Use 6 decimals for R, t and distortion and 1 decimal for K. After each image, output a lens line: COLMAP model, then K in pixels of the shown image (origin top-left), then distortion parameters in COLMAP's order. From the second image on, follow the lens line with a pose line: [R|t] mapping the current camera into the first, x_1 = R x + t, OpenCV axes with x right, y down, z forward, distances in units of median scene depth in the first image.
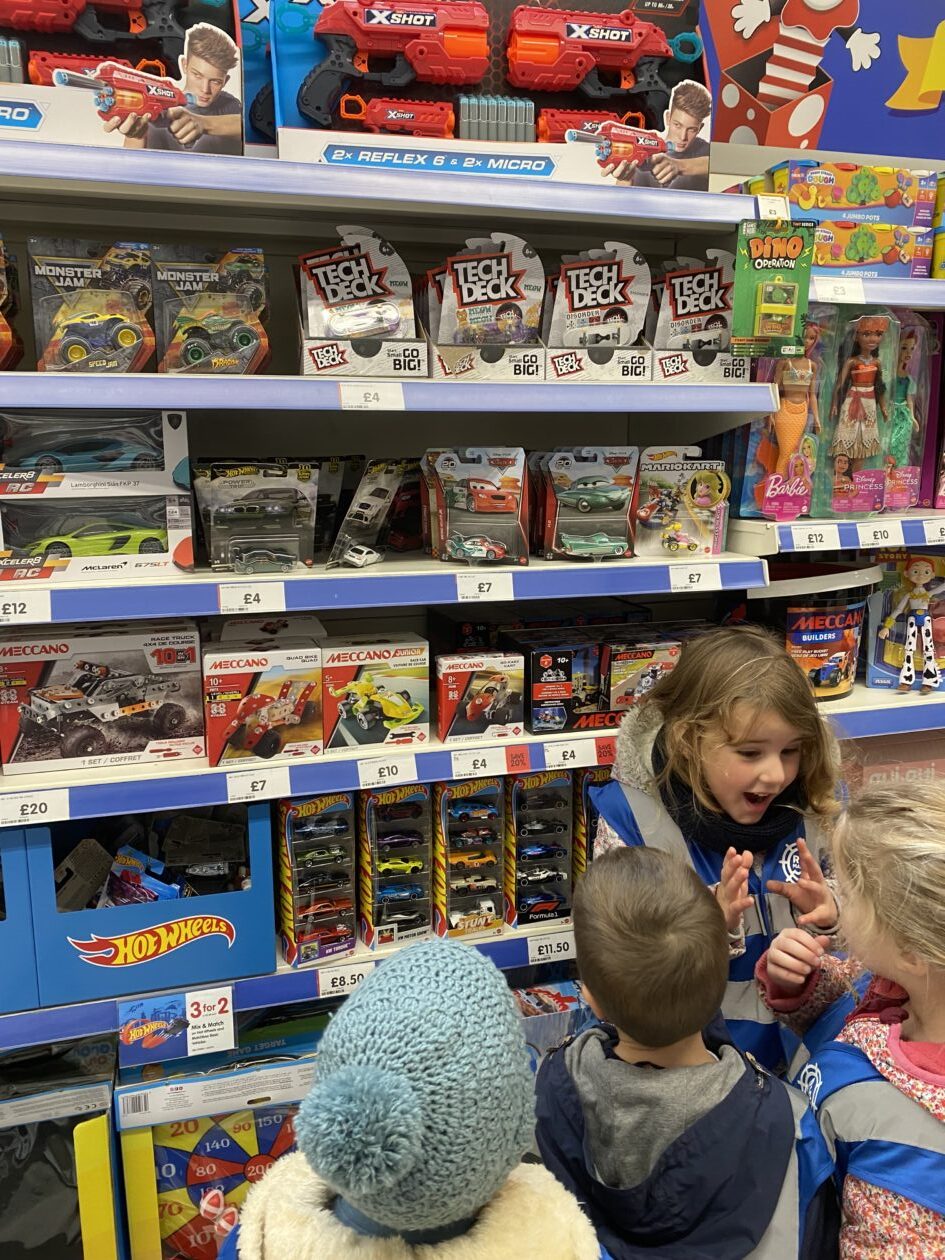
lens RADIAL K [[961.7, 0, 466.1], [0, 961.7, 626.5], [0, 0, 1]] dist [0.029400, -0.028446]
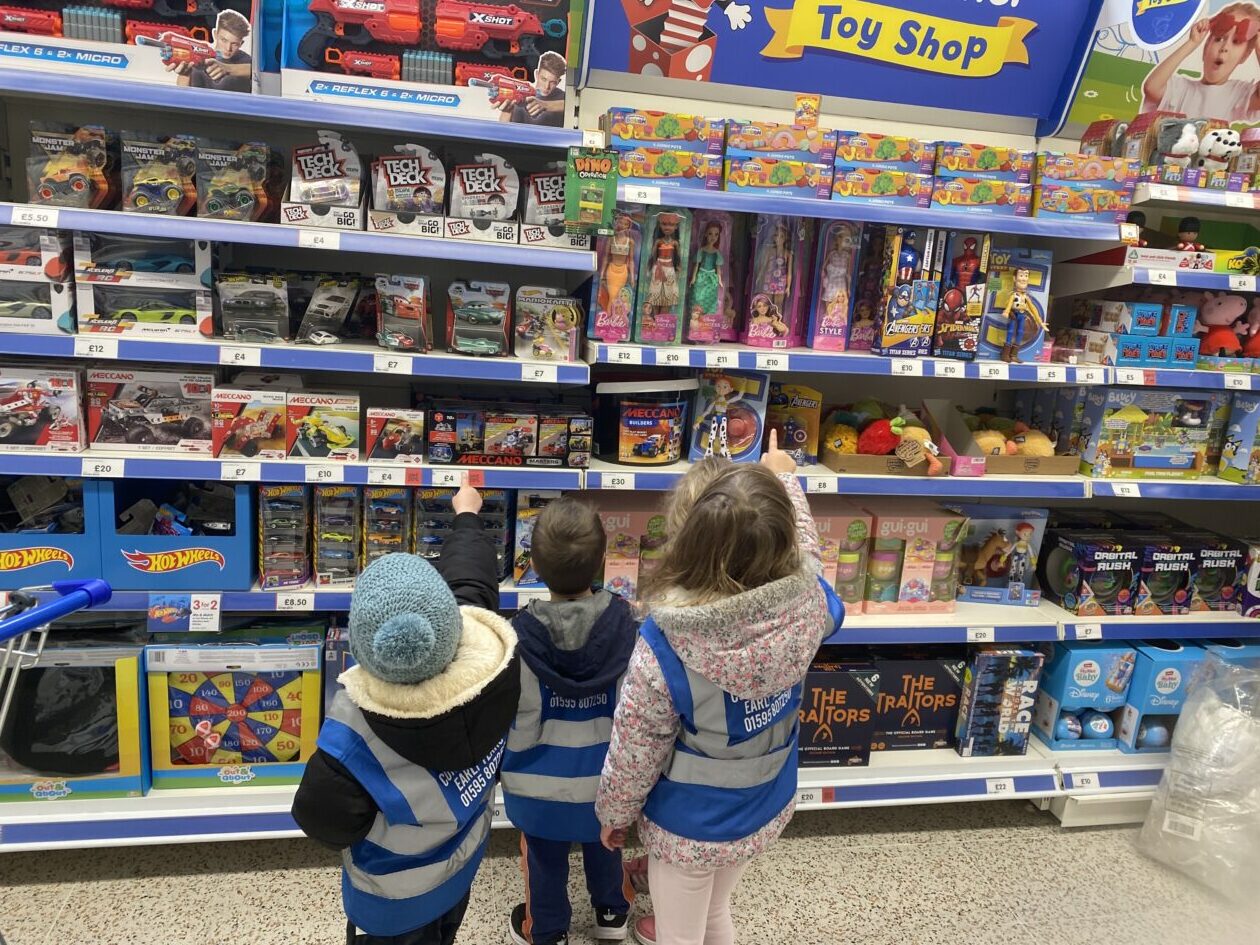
lens RADIAL K [[961.7, 0, 631.9], [0, 961.7, 480.9], [0, 0, 1]] dist [0.029400, -0.028446]
pose [[0.992907, 0.099829, -0.064574, 0.533477], [-0.096828, 0.994140, 0.048060, 0.035116], [0.068993, -0.041466, 0.996755, -0.572988]]
